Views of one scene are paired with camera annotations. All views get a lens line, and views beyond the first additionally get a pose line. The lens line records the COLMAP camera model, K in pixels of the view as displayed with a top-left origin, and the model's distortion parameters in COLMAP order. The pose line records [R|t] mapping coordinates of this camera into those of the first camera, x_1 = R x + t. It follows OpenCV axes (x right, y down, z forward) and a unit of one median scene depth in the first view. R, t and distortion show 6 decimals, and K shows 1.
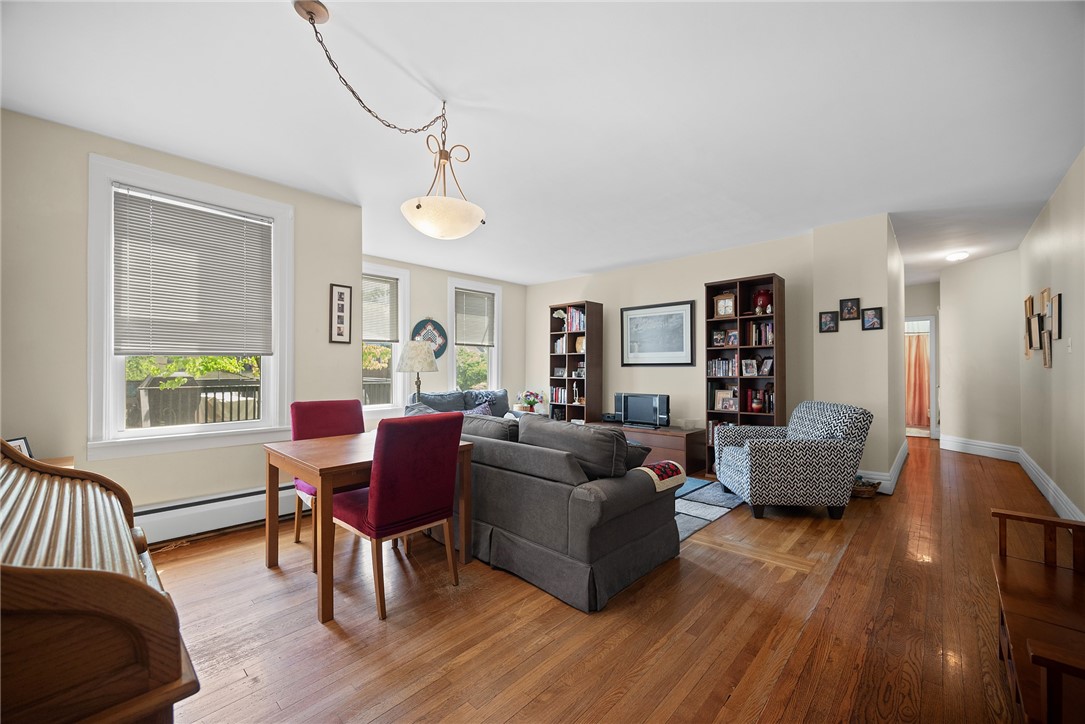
lens RADIAL K [[430.5, 0, 539.4], [0, 430.5, 368.6], [0, 0, 1]] dist [-0.000487, 0.000689]
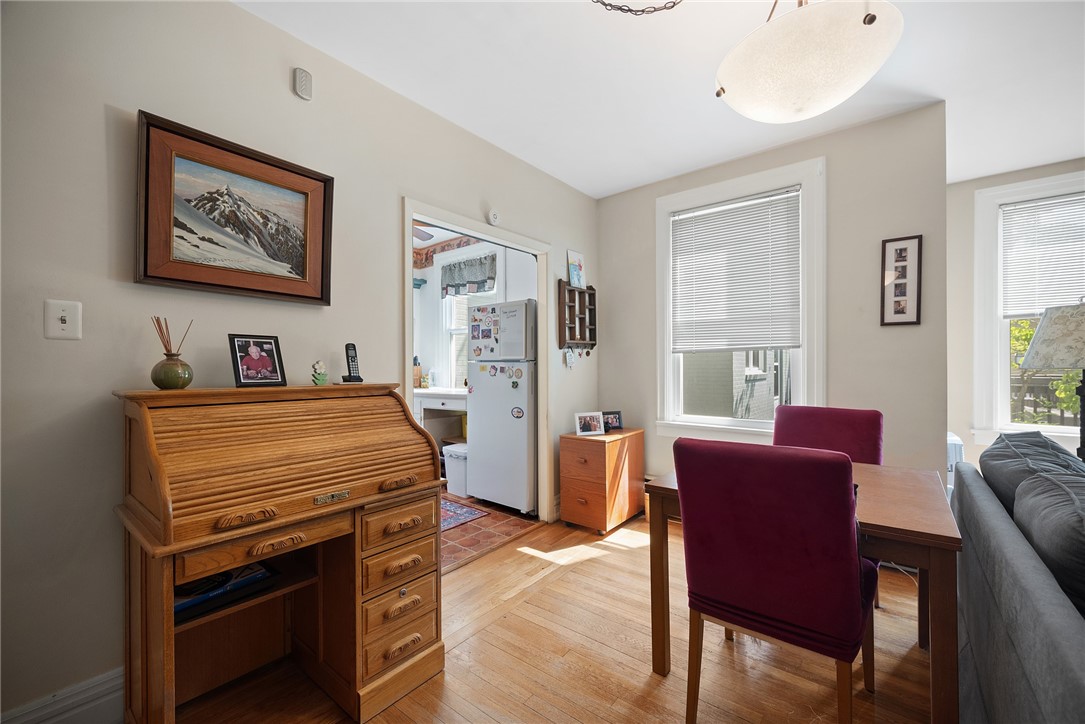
lens RADIAL K [[430.5, 0, 547.6], [0, 430.5, 367.5], [0, 0, 1]] dist [-0.000487, 0.000689]
pose [[0.084686, 0.006090, -0.996389, 0.132204], [0.006800, 0.999955, 0.006690, -0.000602], [0.996384, -0.007342, 0.084641, 0.324494]]
